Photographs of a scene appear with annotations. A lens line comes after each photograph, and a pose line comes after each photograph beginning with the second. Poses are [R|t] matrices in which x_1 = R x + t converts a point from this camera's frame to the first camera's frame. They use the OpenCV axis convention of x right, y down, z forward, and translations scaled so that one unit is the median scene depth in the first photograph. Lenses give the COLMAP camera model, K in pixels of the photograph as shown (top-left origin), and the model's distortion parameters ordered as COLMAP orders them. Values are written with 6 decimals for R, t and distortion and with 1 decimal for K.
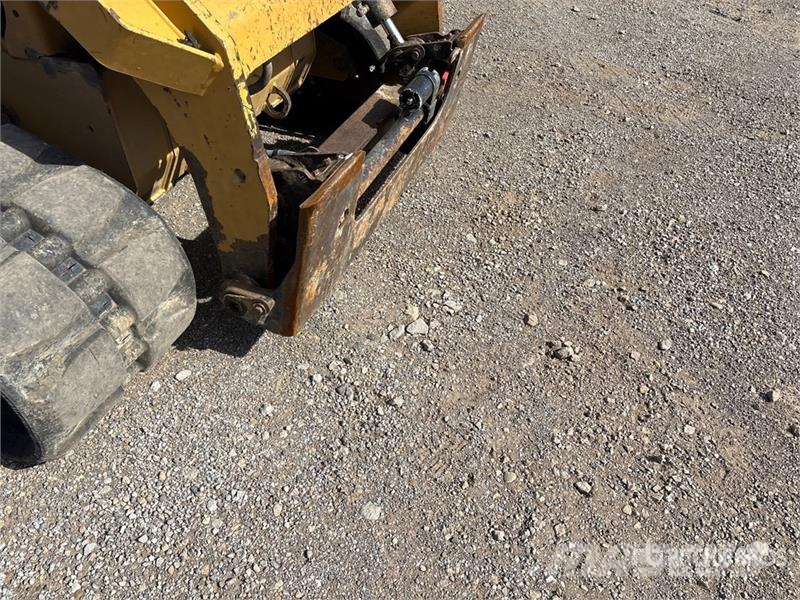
lens RADIAL K [[607.0, 0, 408.1], [0, 607.0, 299.4], [0, 0, 1]] dist [0.030876, -0.024089]
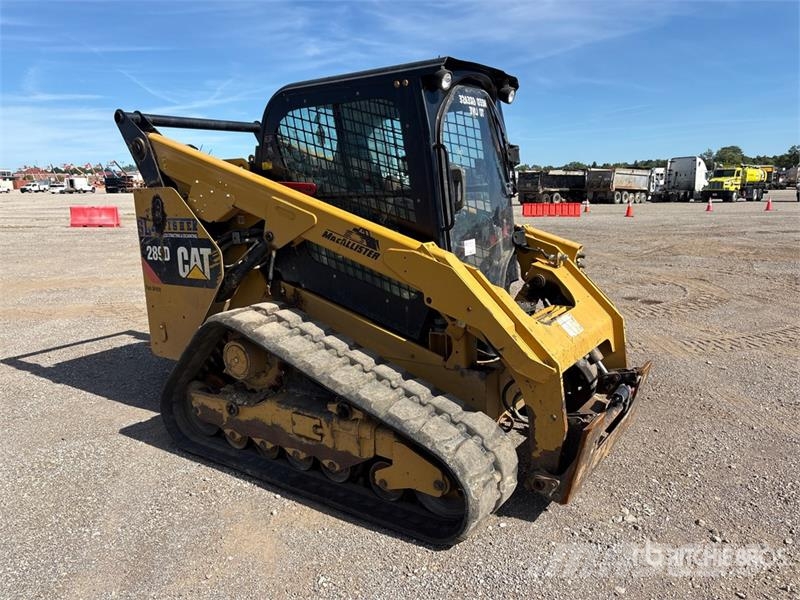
lens RADIAL K [[607.0, 0, 395.2], [0, 607.0, 297.1], [0, 0, 1]] dist [0.030876, -0.024089]
pose [[0.970694, 0.007620, -0.240198, -0.237325], [-0.131108, 0.854443, -0.502730, 0.505861], [0.201405, 0.519489, 0.830402, -1.002556]]
